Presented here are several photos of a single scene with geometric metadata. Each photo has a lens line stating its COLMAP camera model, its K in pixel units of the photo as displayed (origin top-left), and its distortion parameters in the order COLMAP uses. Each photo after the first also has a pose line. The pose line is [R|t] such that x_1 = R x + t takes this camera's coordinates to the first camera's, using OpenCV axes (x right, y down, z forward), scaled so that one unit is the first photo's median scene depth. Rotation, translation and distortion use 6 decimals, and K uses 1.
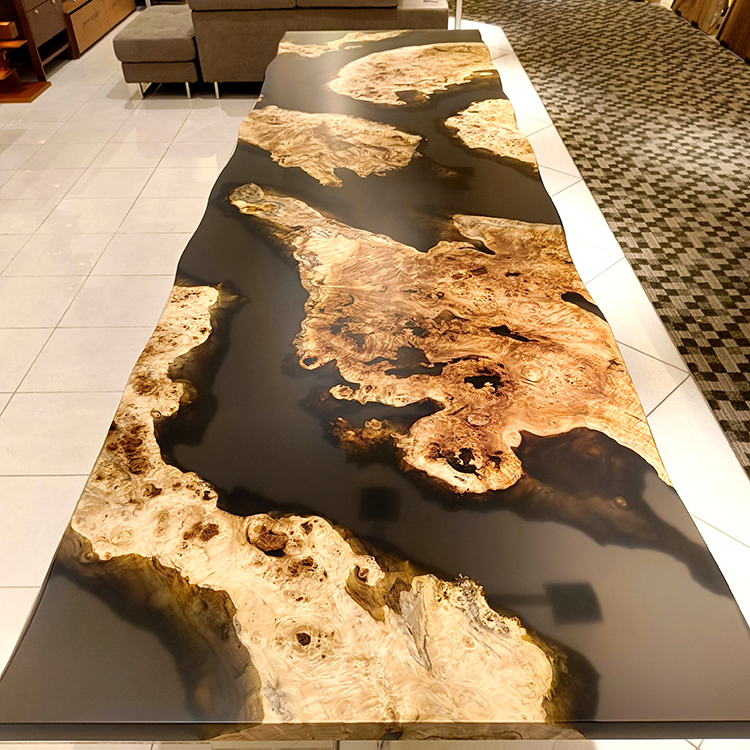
lens RADIAL K [[693.6, 0, 384.6], [0, 693.6, 374.6], [0, 0, 1]] dist [0.047358, -0.069454]
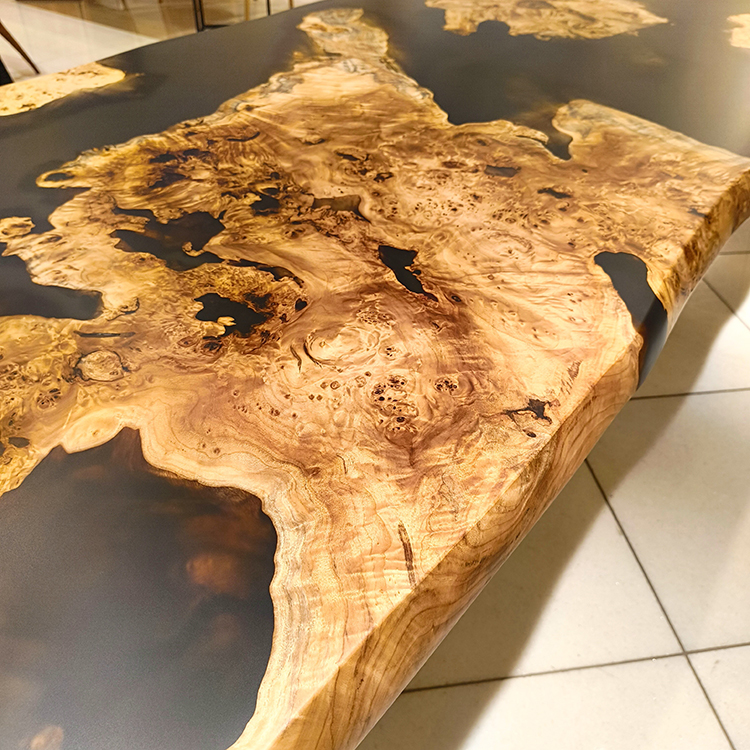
lens RADIAL K [[693.6, 0, 384.6], [0, 693.6, 374.6], [0, 0, 1]] dist [0.047358, -0.069454]
pose [[0.805018, 0.405497, -0.433033, 0.429557], [-0.403108, 0.909427, 0.102211, -0.039853], [0.435258, 0.092278, 0.895564, 0.652832]]
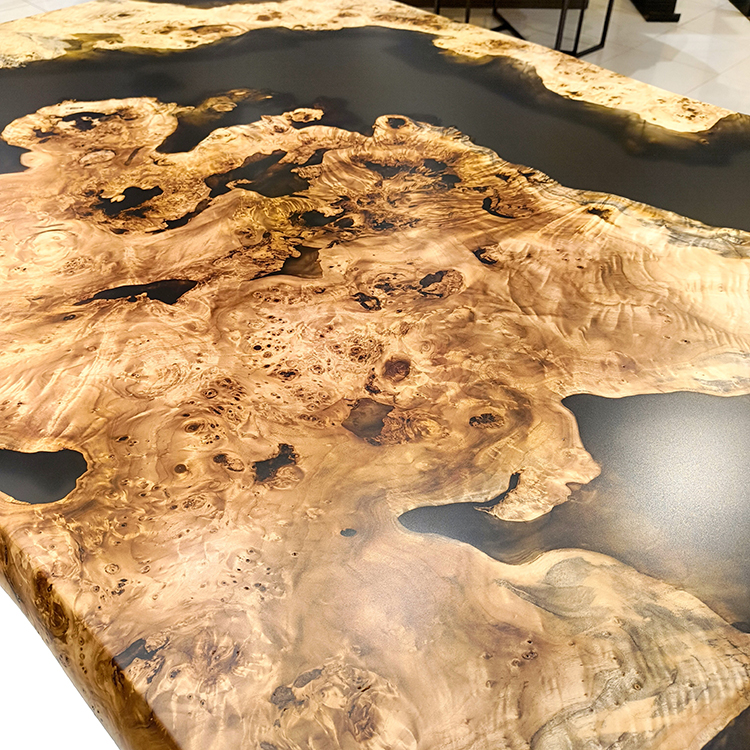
lens RADIAL K [[693.6, 0, 384.6], [0, 693.6, 374.6], [0, 0, 1]] dist [0.047358, -0.069454]
pose [[-0.711925, 0.503937, -0.489091, 0.344225], [-0.433366, 0.232764, 0.870641, -0.540944], [0.552591, 0.831786, 0.052678, 1.204208]]
